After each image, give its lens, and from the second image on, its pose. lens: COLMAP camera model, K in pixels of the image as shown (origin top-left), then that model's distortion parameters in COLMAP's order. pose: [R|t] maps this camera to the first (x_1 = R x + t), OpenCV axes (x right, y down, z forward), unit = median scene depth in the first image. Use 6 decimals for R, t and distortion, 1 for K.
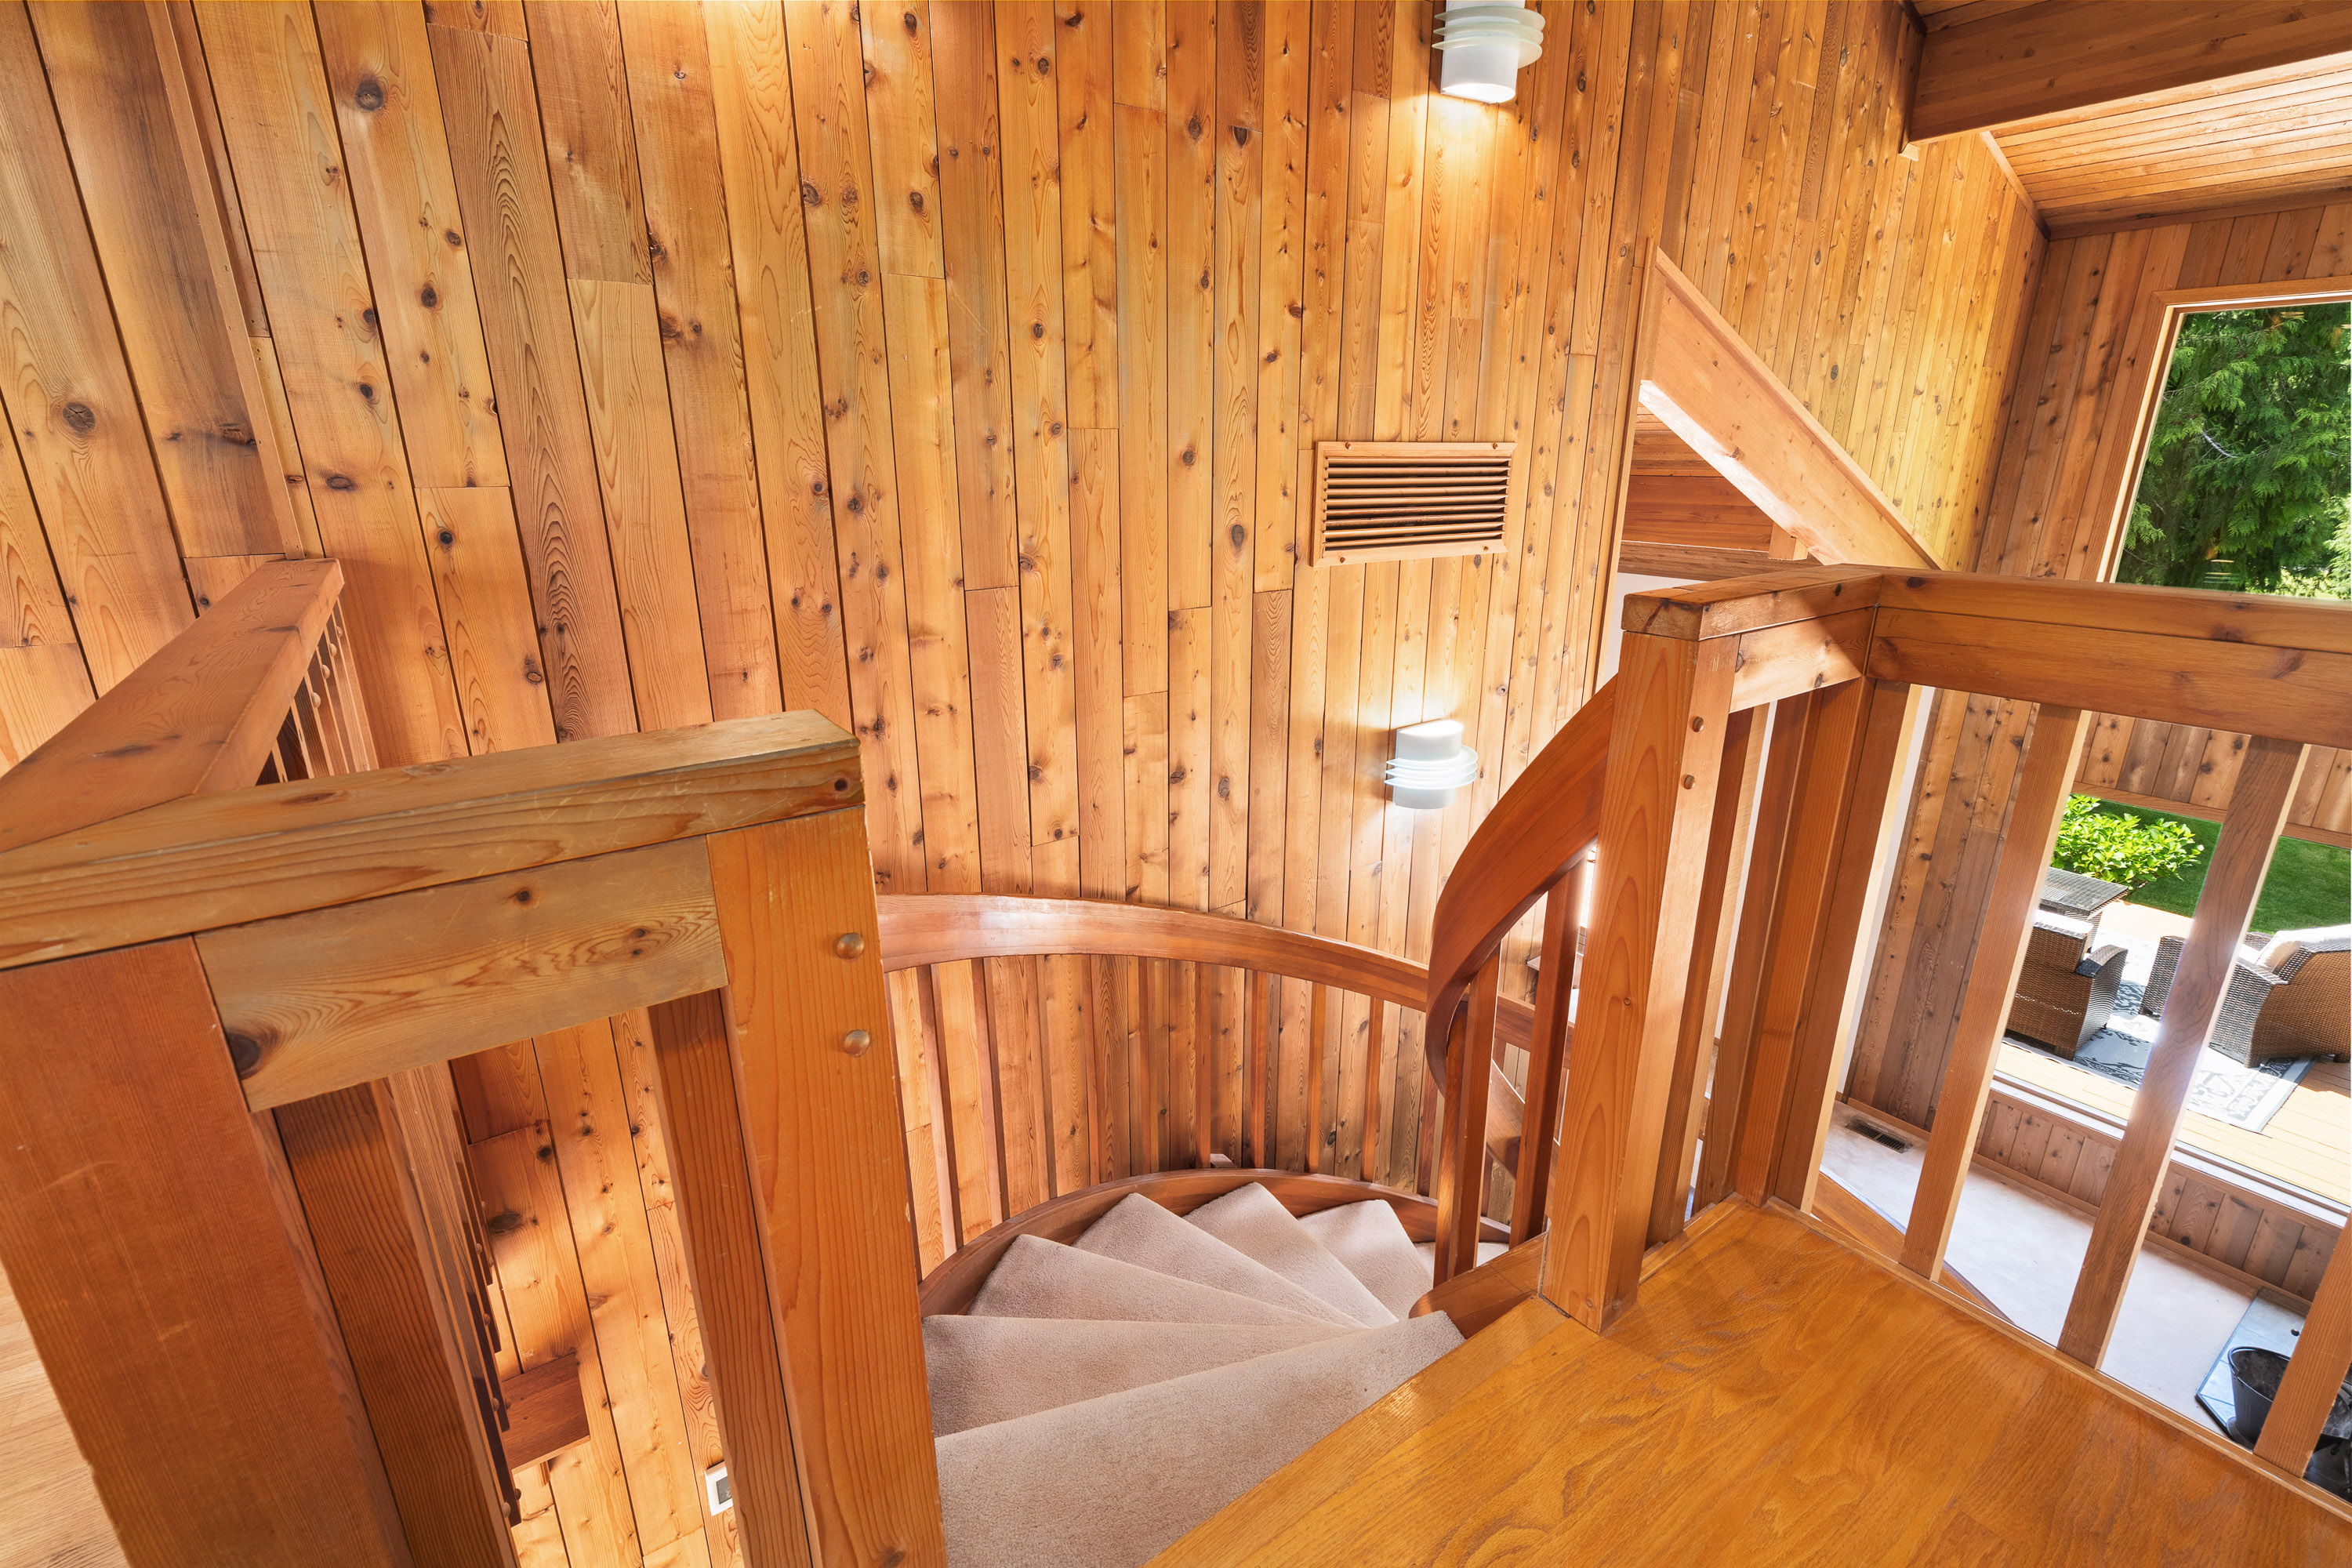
lens RADIAL K [[1061.5, 0, 1166.5], [0, 1061.5, 787.6], [0, 0, 1]] dist [-0.003951, 0.000956]
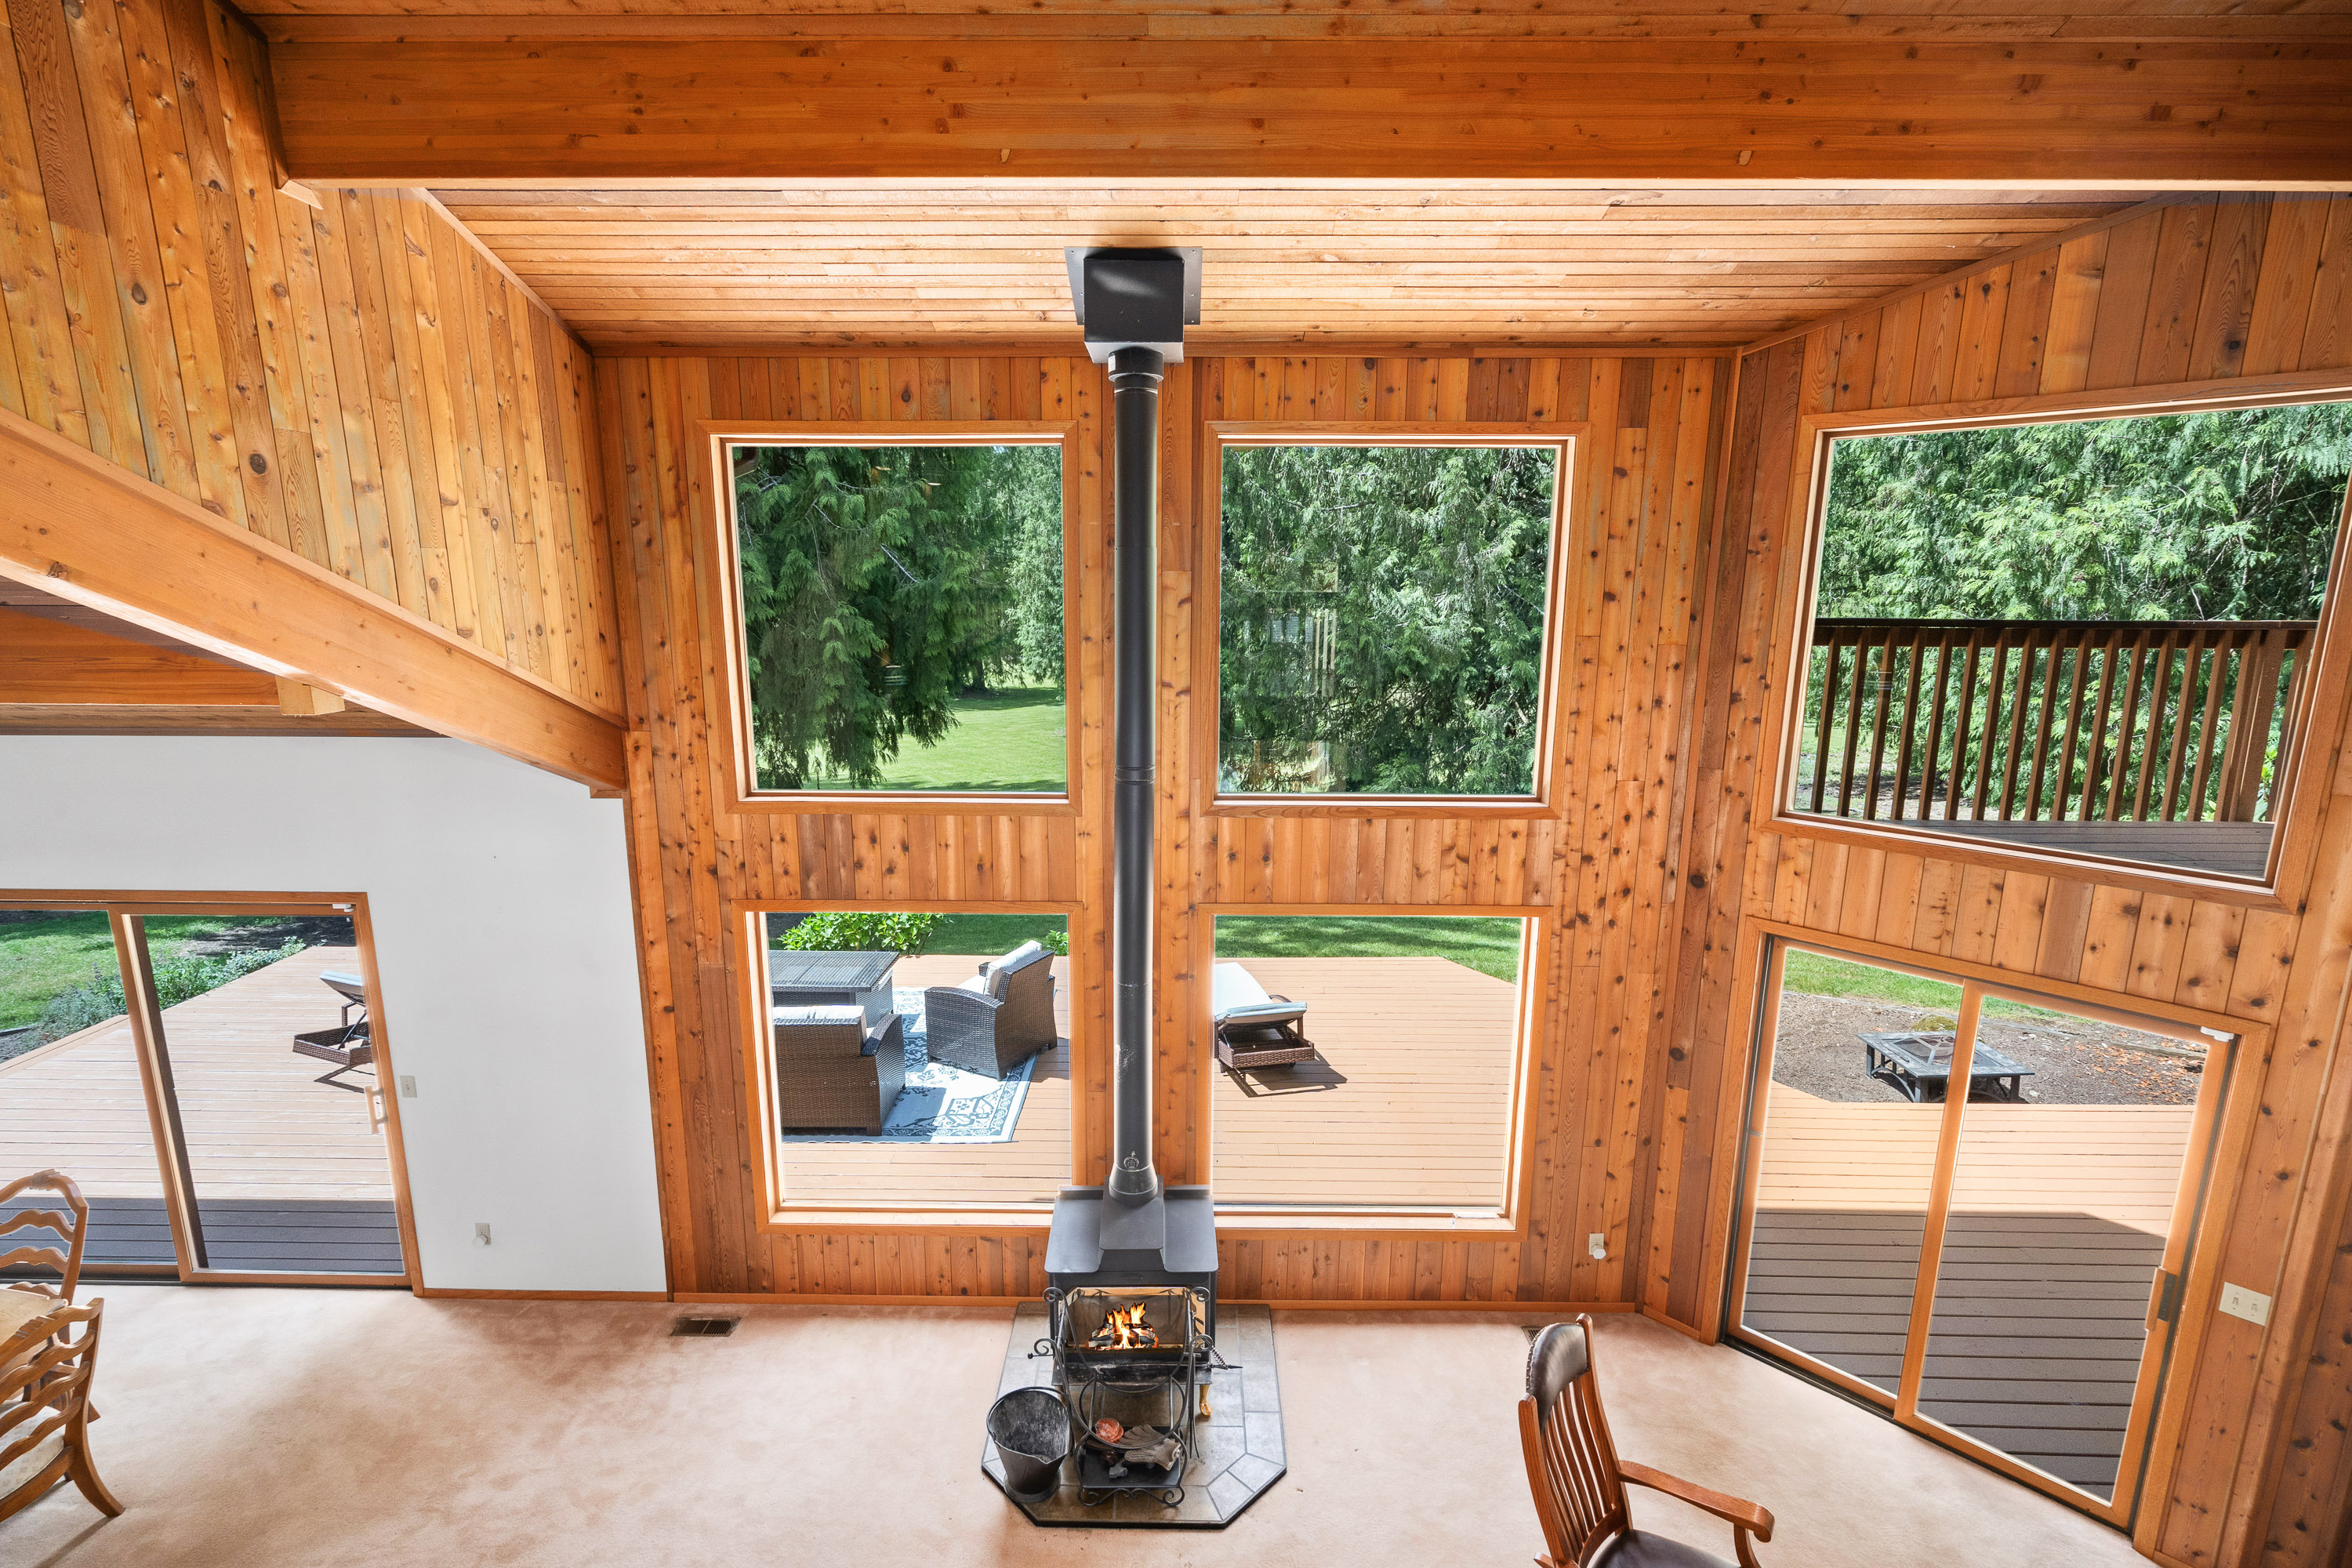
lens RADIAL K [[1061.5, 0, 1172.6], [0, 1061.5, 786.7], [0, 0, 1]] dist [-0.003951, 0.000956]
pose [[0.579979, -0.150910, 0.800532, 0.311033], [0.240271, 0.970665, 0.008907, -0.027279], [-0.778392, 0.187179, 0.599224, 0.099075]]
